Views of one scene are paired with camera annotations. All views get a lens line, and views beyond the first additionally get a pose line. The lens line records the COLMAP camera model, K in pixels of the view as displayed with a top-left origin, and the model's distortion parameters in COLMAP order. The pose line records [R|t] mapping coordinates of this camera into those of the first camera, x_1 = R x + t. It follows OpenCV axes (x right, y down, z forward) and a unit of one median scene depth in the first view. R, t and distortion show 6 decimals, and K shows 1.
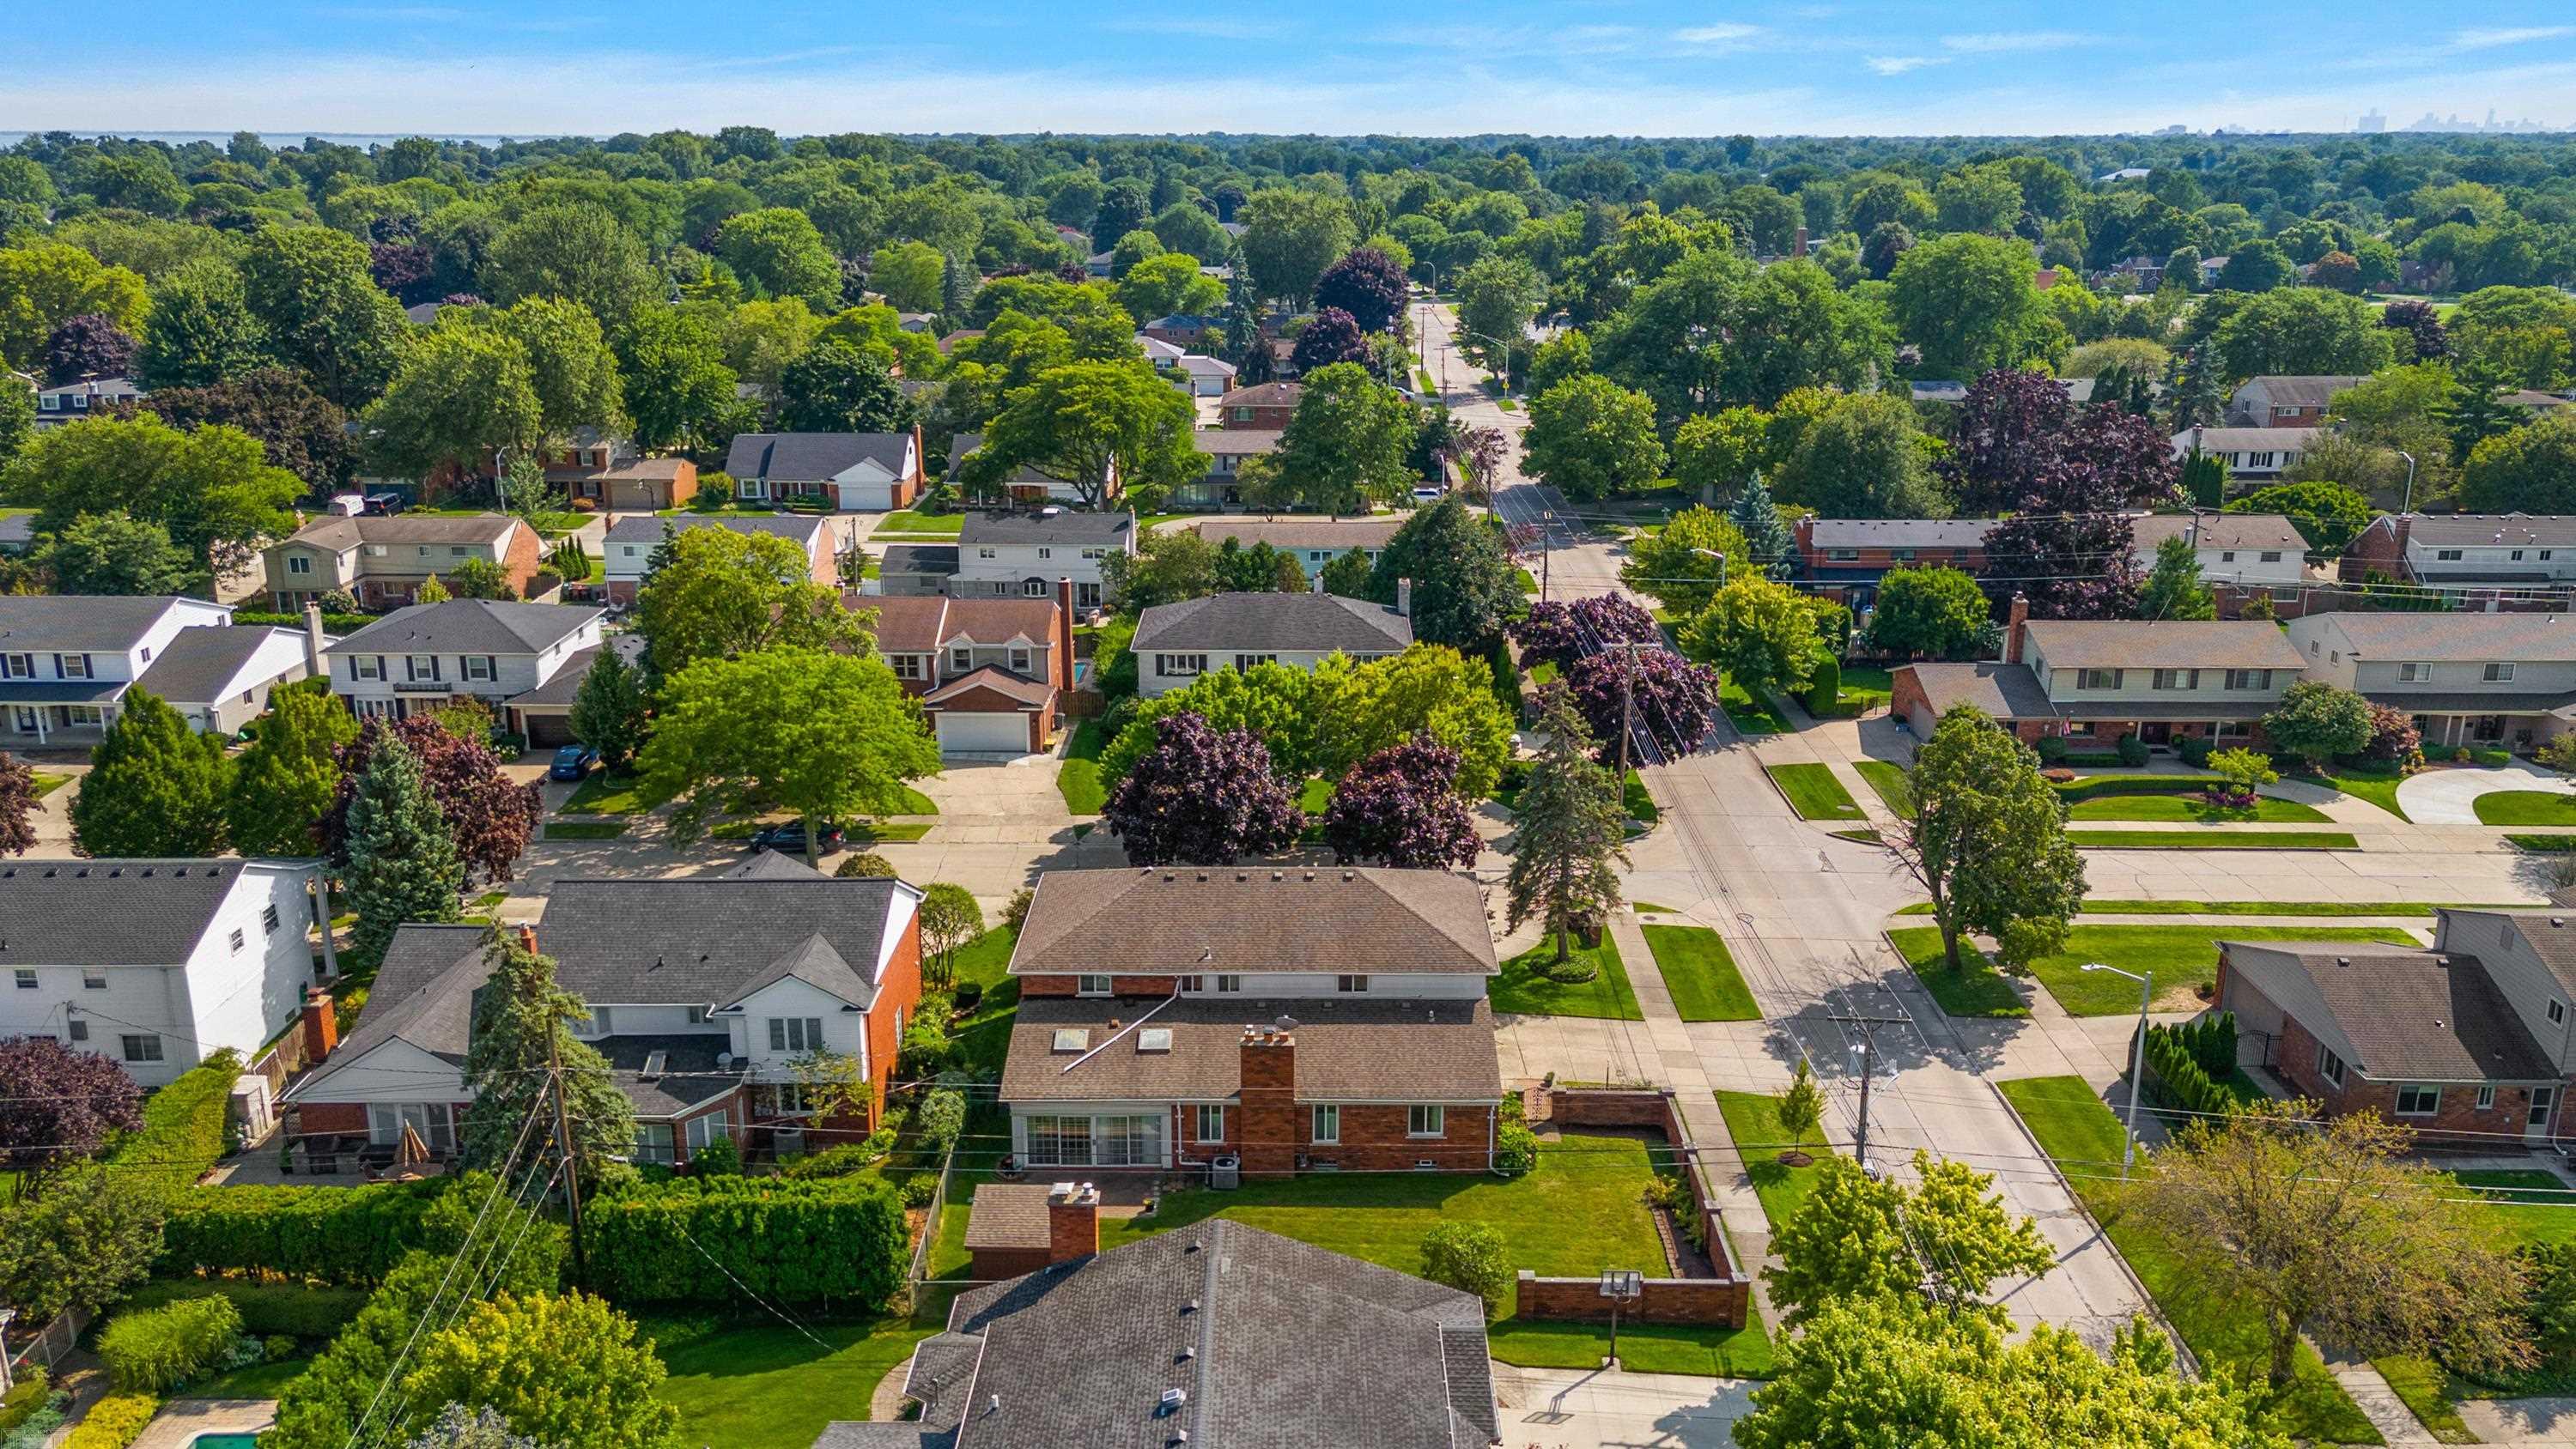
lens RADIAL K [[1979.7, 0, 1307.3], [0, 1979.7, 730.8], [0, 0, 1]] dist [0.095467, -0.121524]
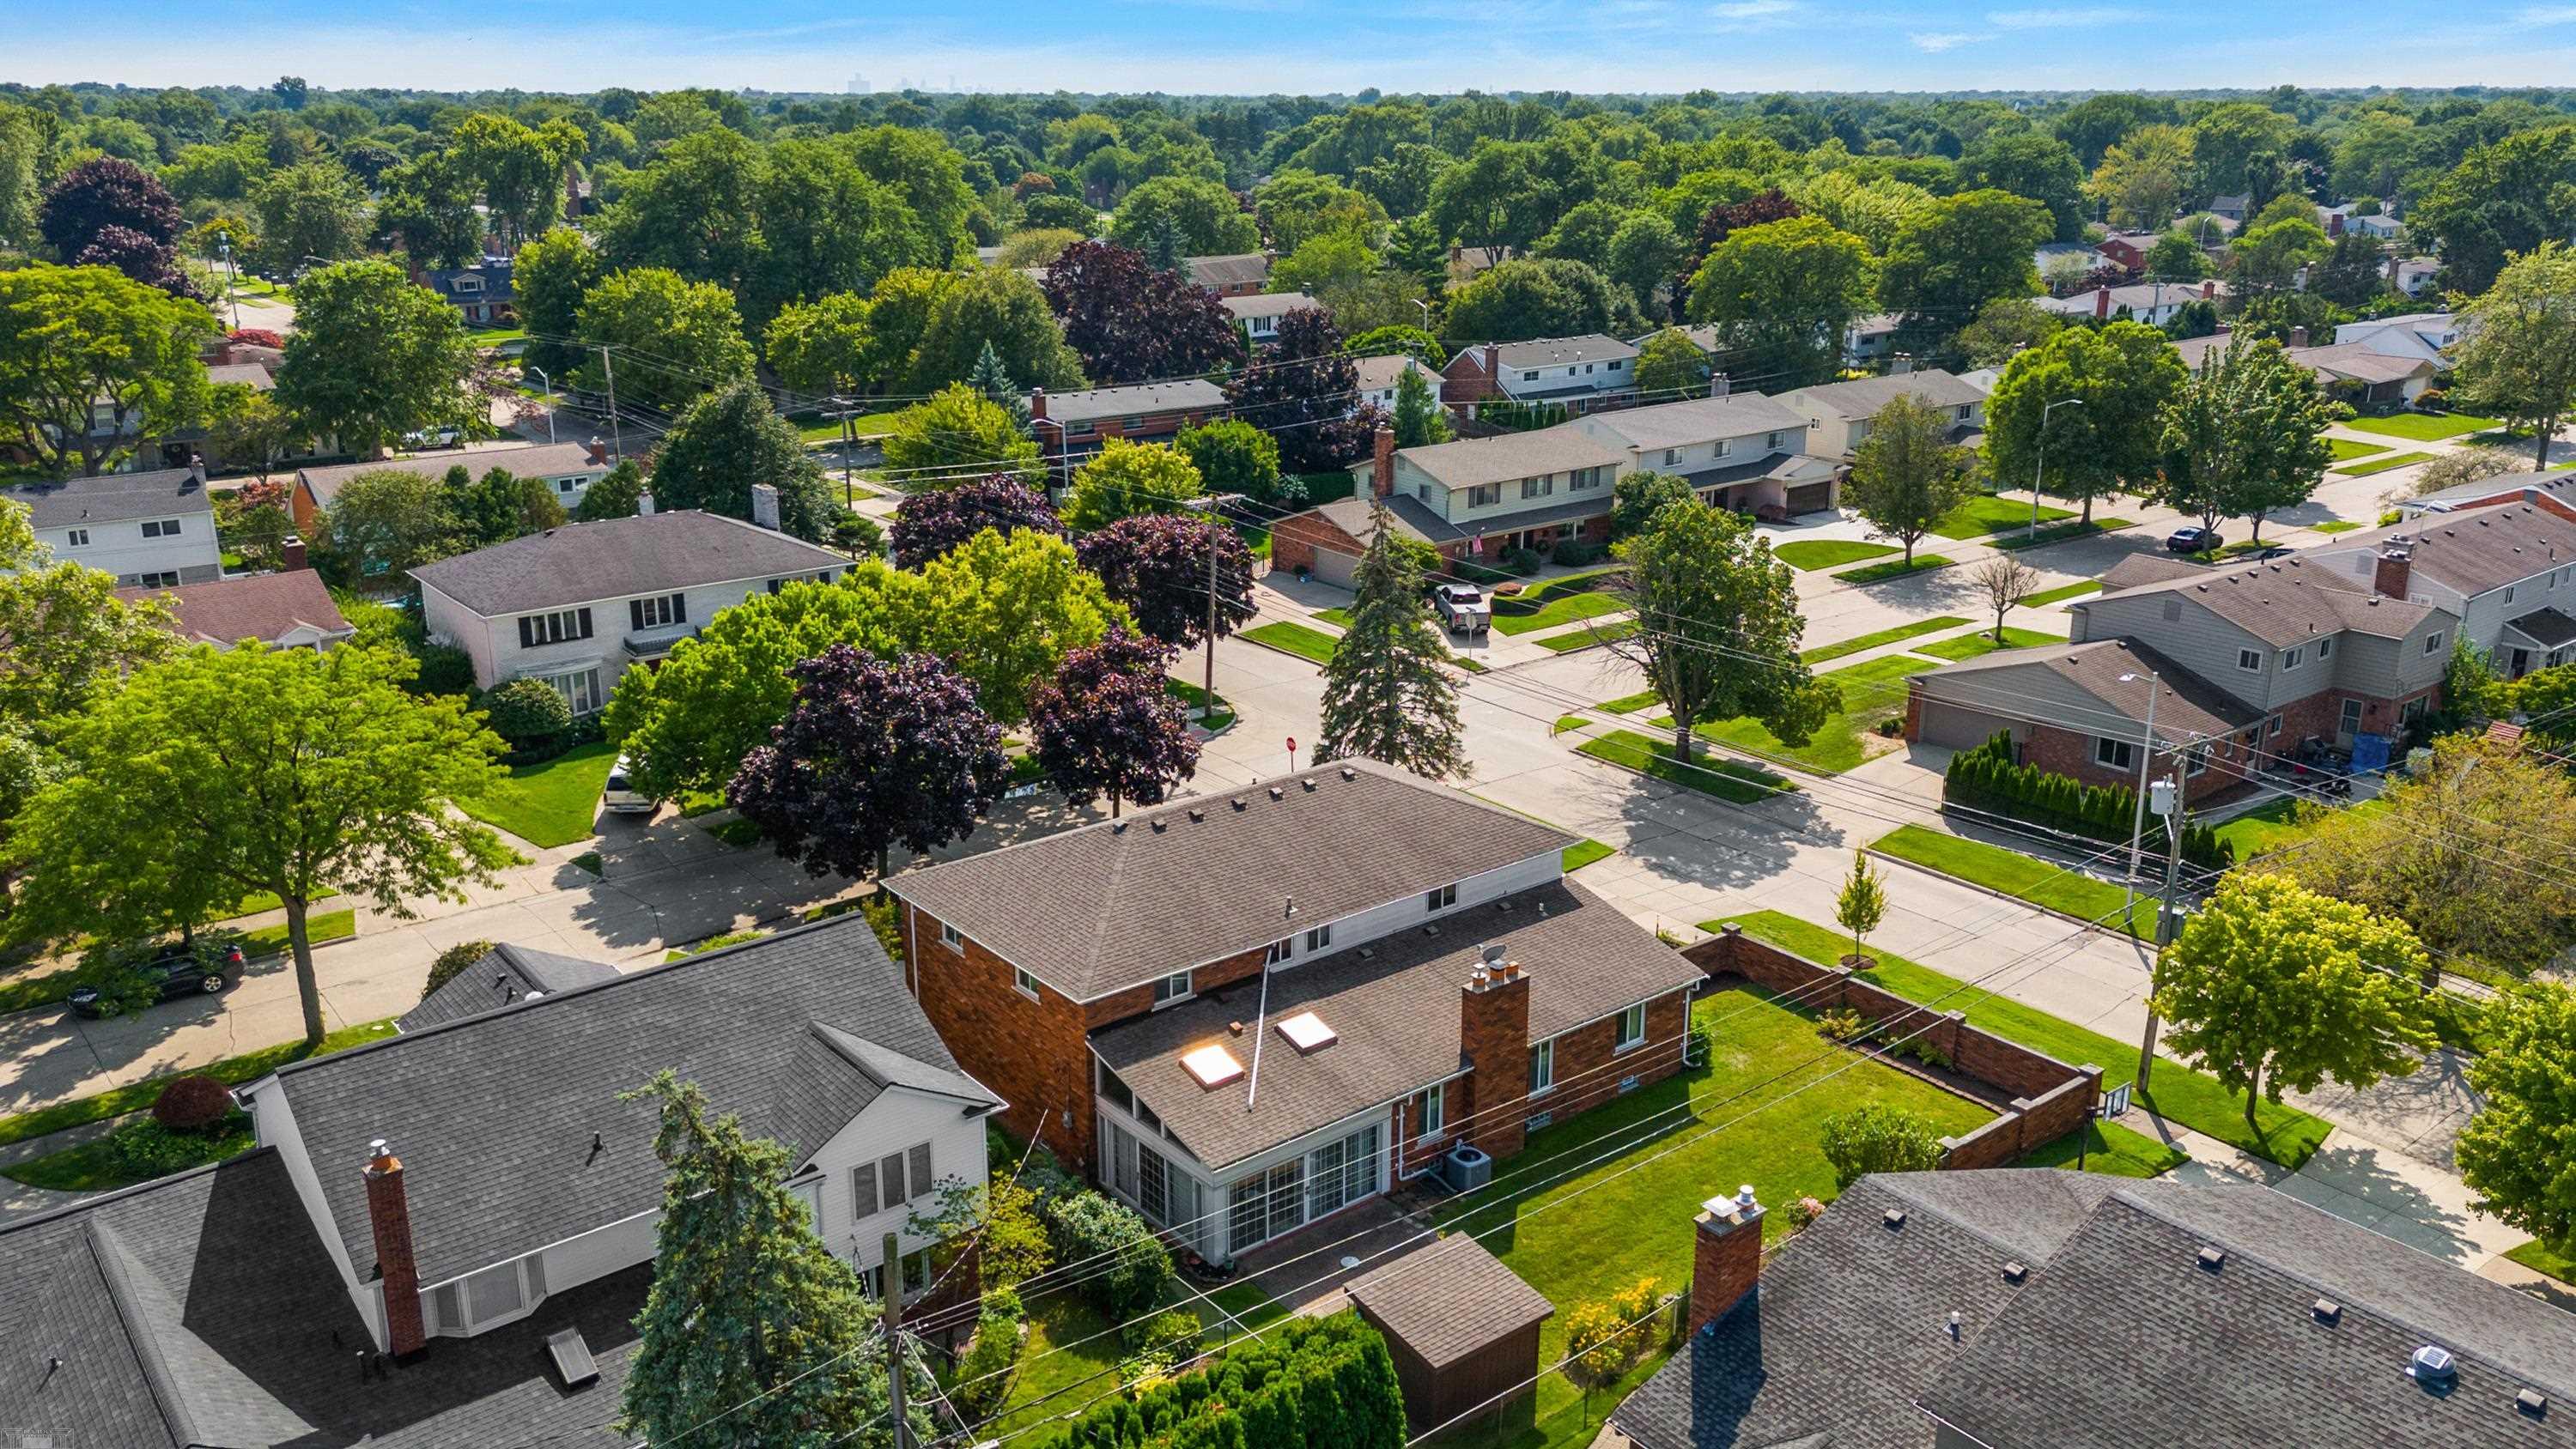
lens RADIAL K [[1979.7, 0, 1307.3], [0, 1979.7, 730.8], [0, 0, 1]] dist [0.095467, -0.121524]
pose [[0.777503, -0.192479, 0.598700, -0.329007], [0.181370, 0.980189, 0.079589, -0.005740], [-0.602158, 0.046706, 0.797009, 0.286032]]
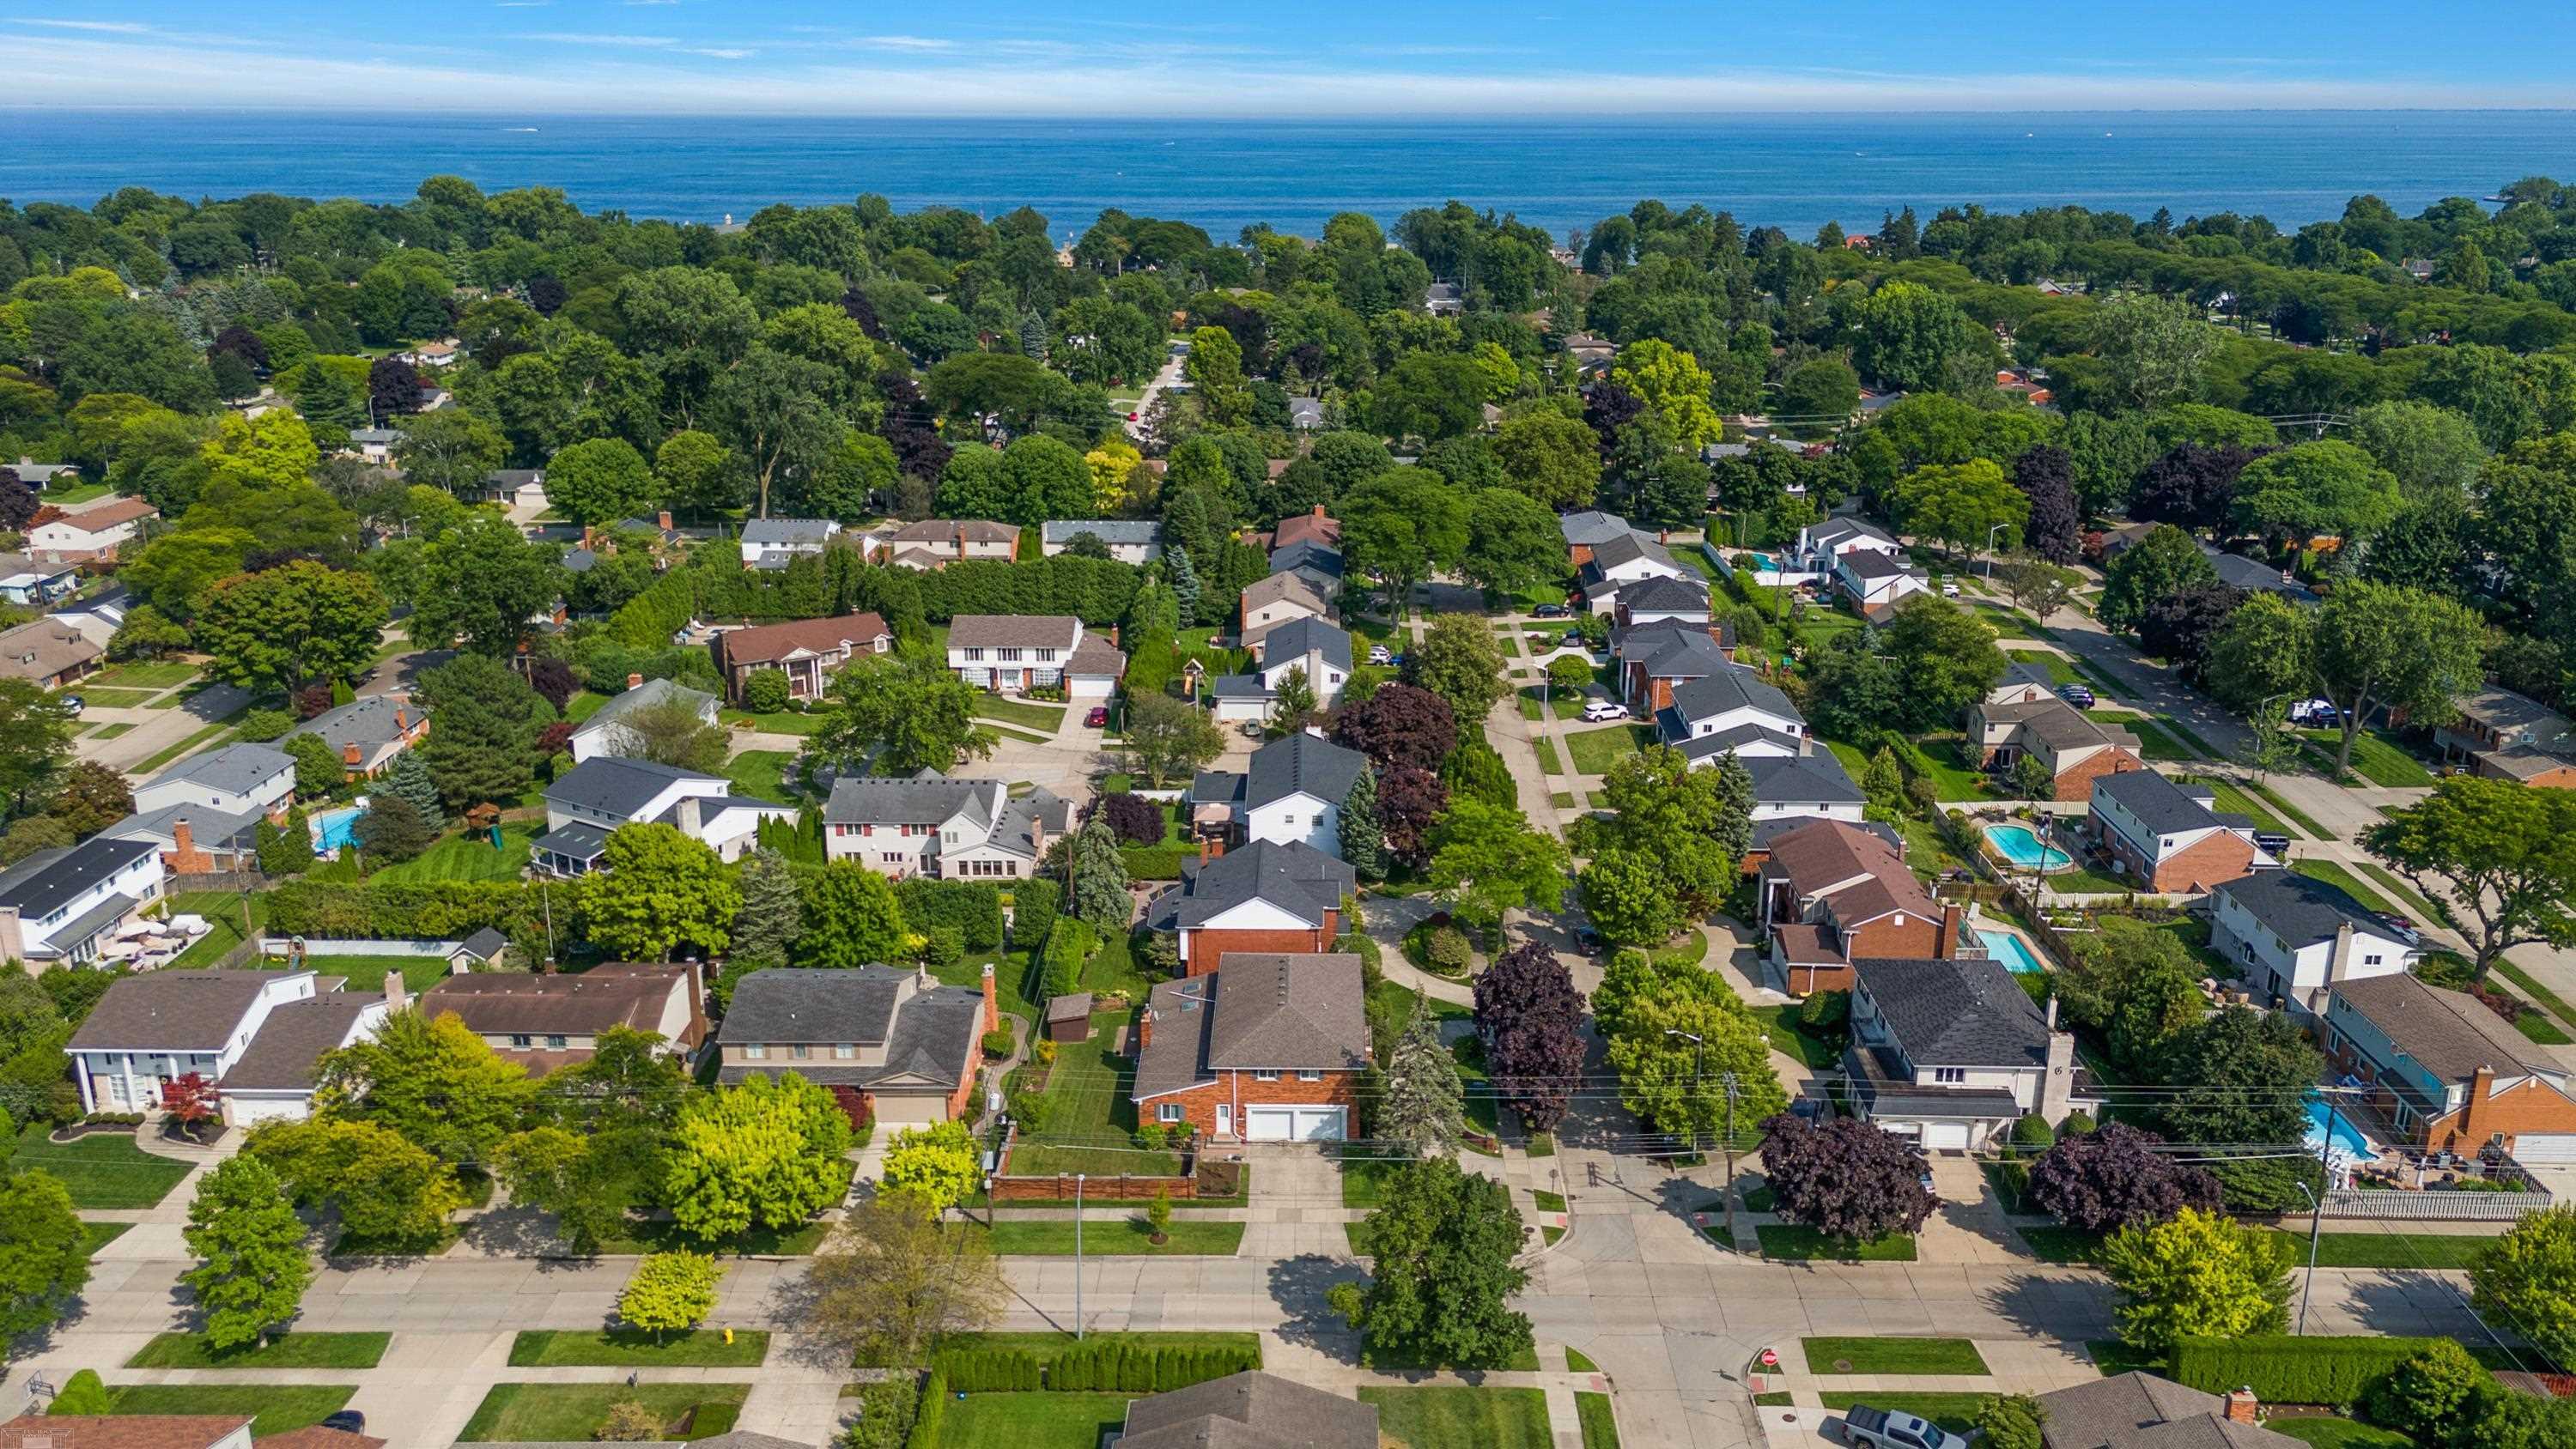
lens RADIAL K [[1916.5, 0, 1272.8], [0, 1916.5, 724.4], [0, 0, 1]] dist [0.089390, -0.116648]
pose [[-0.017573, 0.303561, -0.952650, 1.152090], [-0.289242, 0.910514, 0.295470, -0.480116], [0.957095, 0.280739, 0.071802, 0.586959]]
